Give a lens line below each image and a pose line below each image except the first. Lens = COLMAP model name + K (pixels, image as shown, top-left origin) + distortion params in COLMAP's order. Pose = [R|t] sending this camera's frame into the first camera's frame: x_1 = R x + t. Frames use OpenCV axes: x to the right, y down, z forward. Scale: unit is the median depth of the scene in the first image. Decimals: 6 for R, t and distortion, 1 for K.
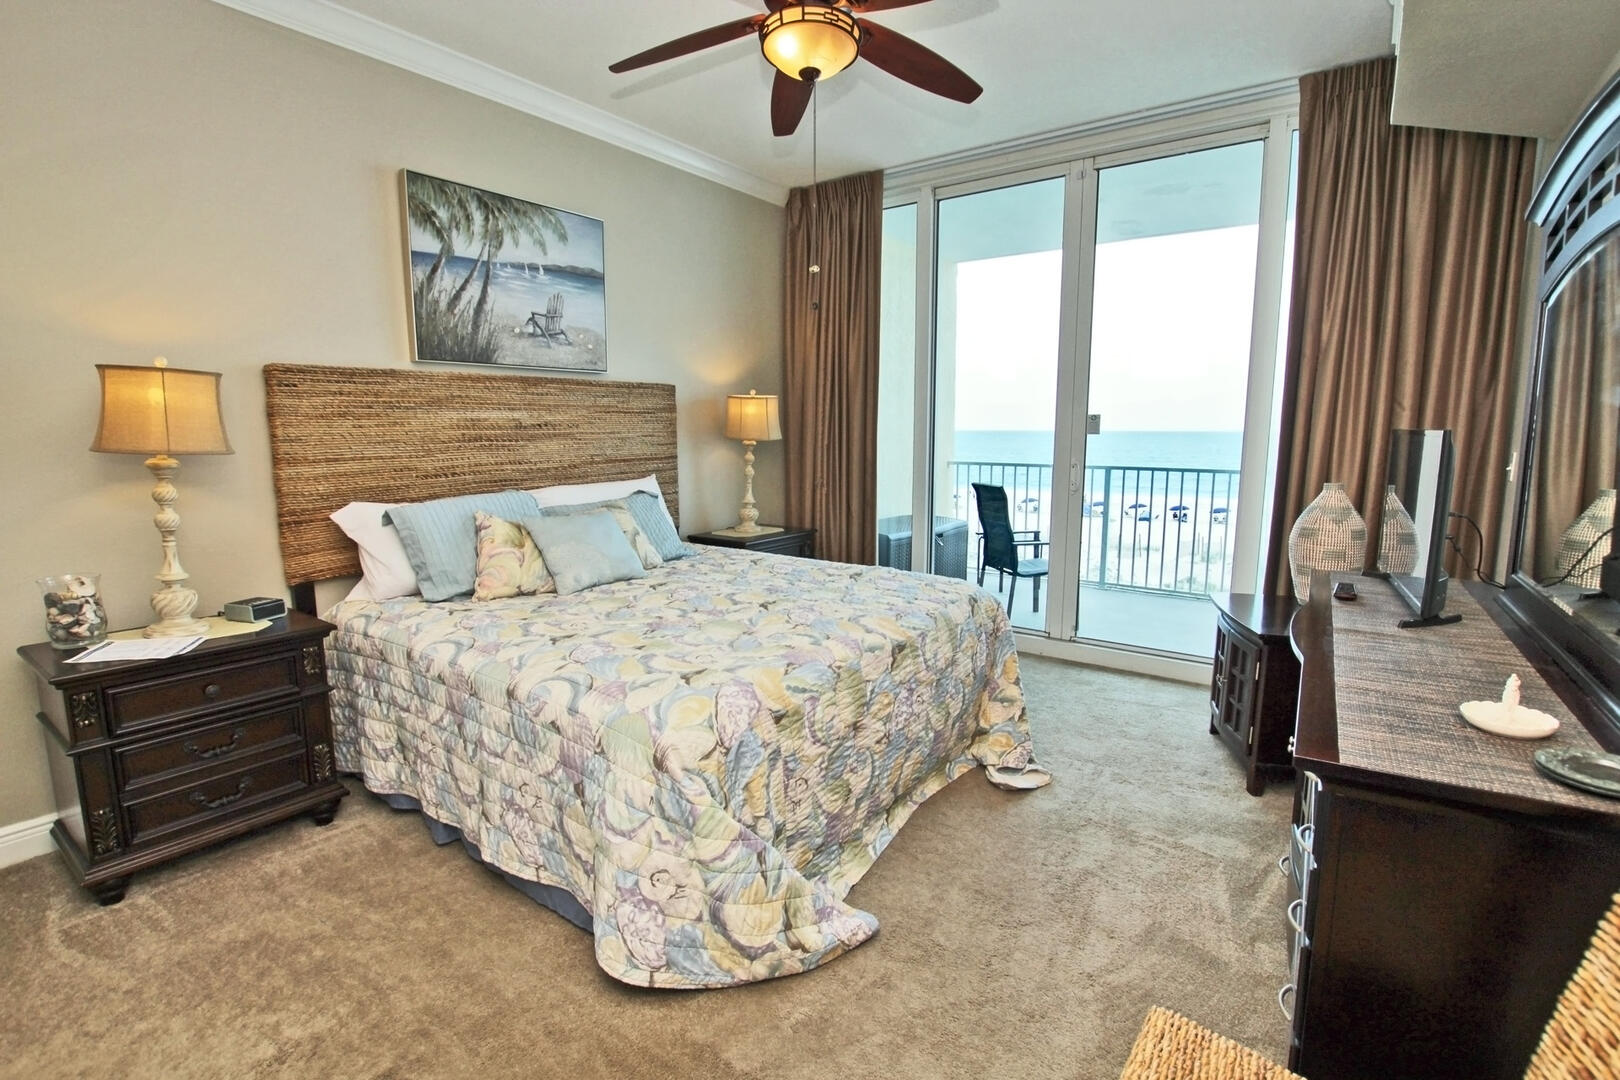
lens RADIAL K [[752.5, 0, 811.5], [0, 752.5, 531.4], [0, 0, 1]] dist [-0.032727, 0.004685]
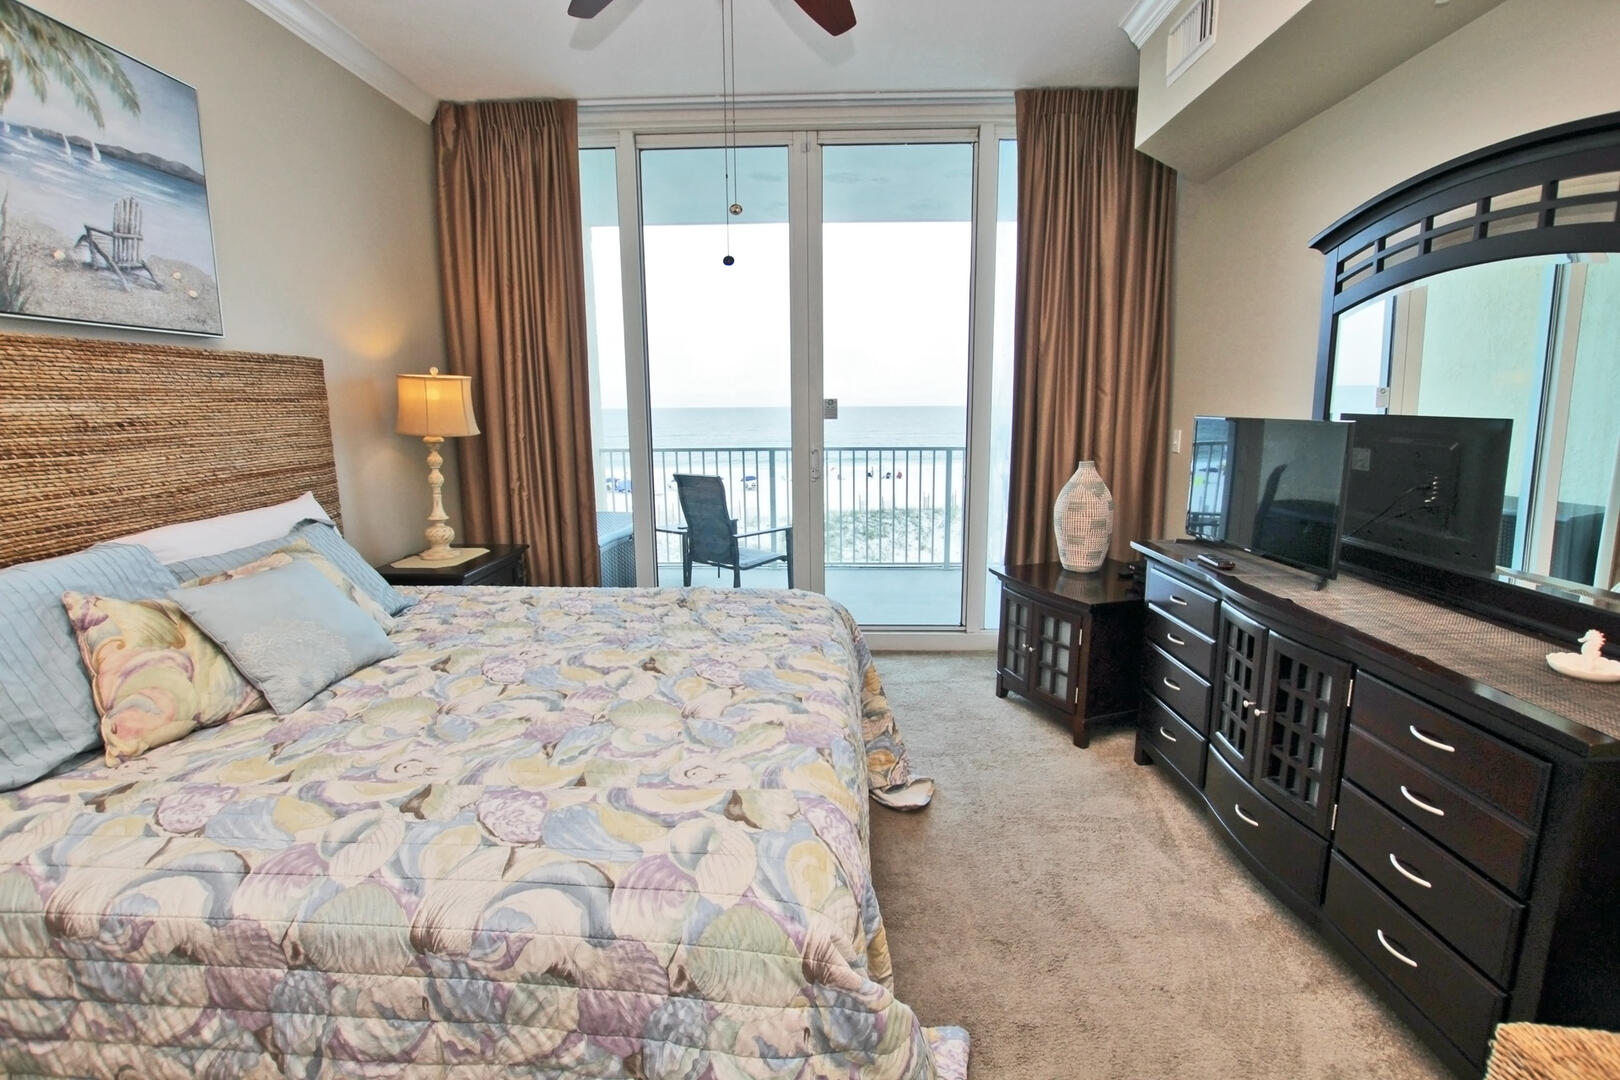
lens RADIAL K [[752.5, 0, 813.0], [0, 752.5, 536.8], [0, 0, 1]] dist [-0.032727, 0.004685]
pose [[0.825792, -0.102773, 0.554532, -0.260502], [0.083751, 0.994701, 0.059632, -0.047257], [-0.557722, -0.002801, 0.830023, 0.244217]]
